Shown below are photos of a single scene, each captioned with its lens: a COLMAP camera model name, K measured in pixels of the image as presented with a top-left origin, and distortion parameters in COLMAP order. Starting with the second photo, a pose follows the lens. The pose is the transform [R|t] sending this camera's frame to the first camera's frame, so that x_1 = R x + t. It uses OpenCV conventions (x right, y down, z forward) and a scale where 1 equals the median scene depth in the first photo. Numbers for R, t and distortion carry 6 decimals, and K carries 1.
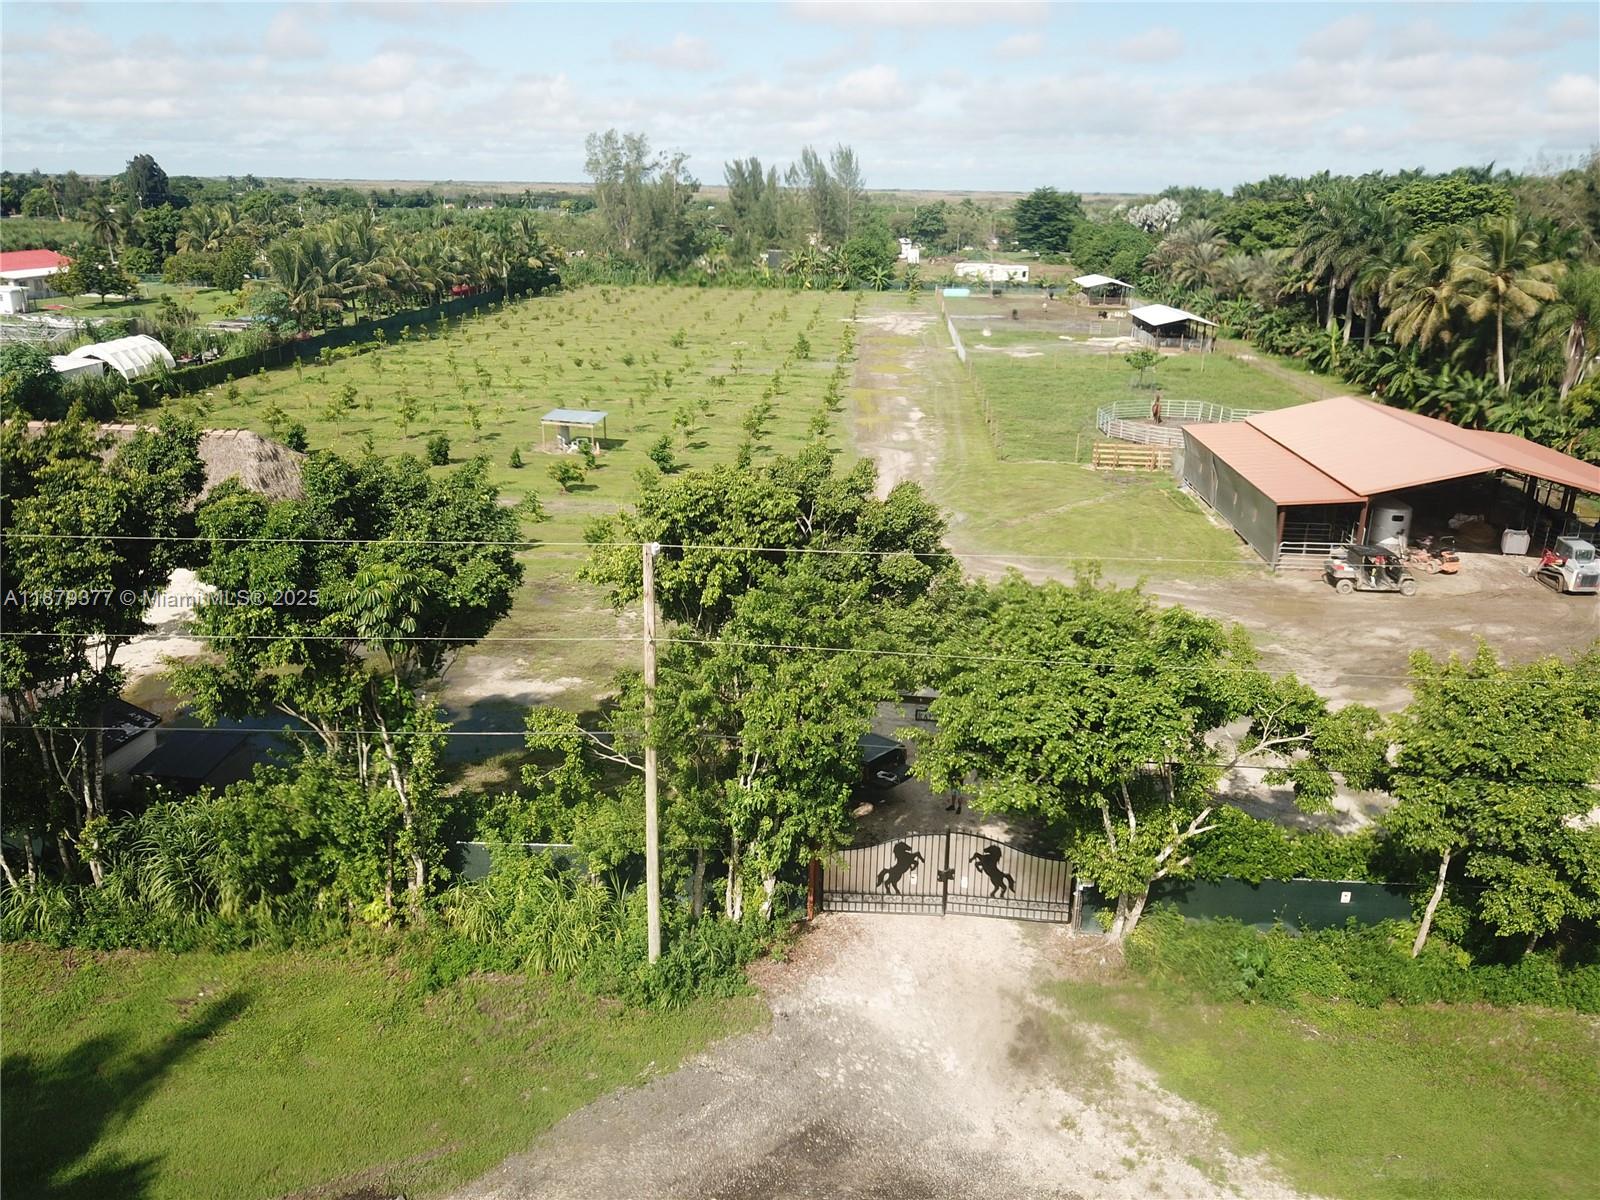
lens RADIAL K [[1250.0, 0, 790.2], [0, 1250.0, 600.5], [0, 0, 1]] dist [-0.010868, 0.015172]
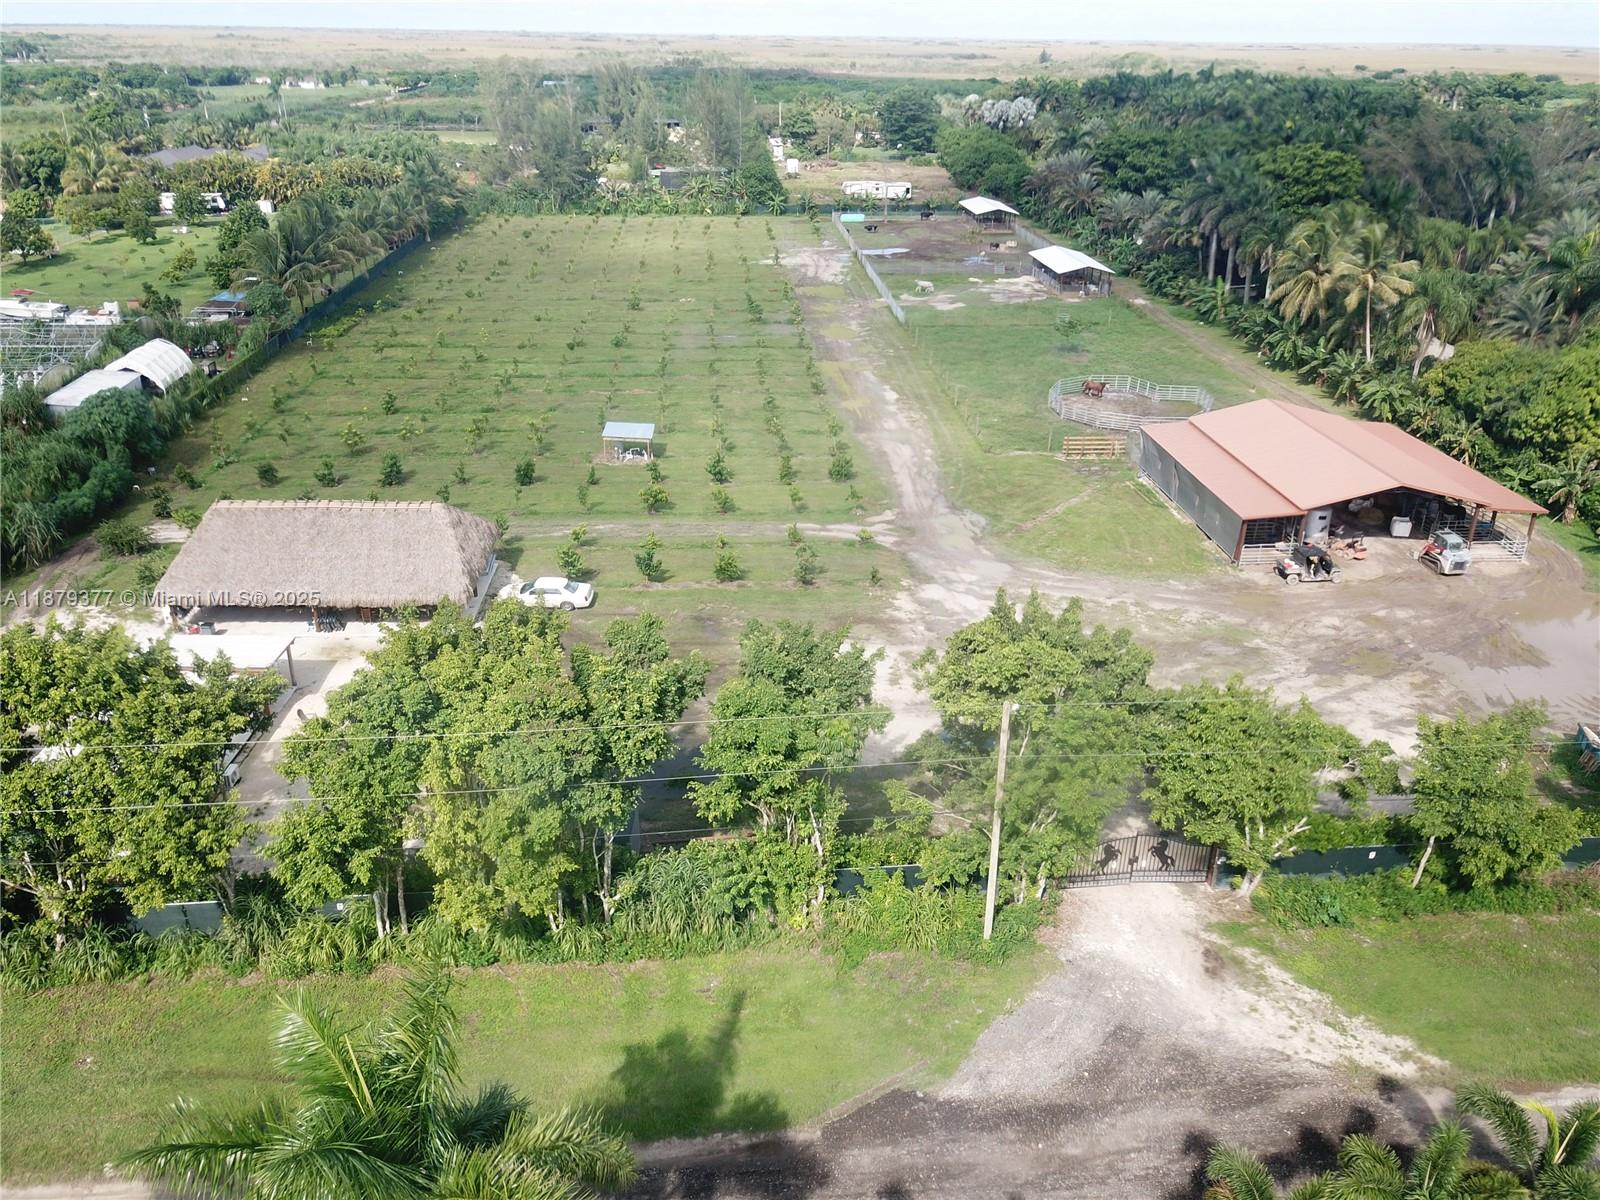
lens RADIAL K [[1241.7, 0, 798.0], [0, 1241.7, 607.6], [0, 0, 1]] dist [0.006349, 0.009438]
pose [[0.989456, -0.063846, 0.130002, -0.121474], [0.048497, 0.991830, 0.117985, -0.077329], [-0.136473, -0.110436, 0.984469, -0.118198]]
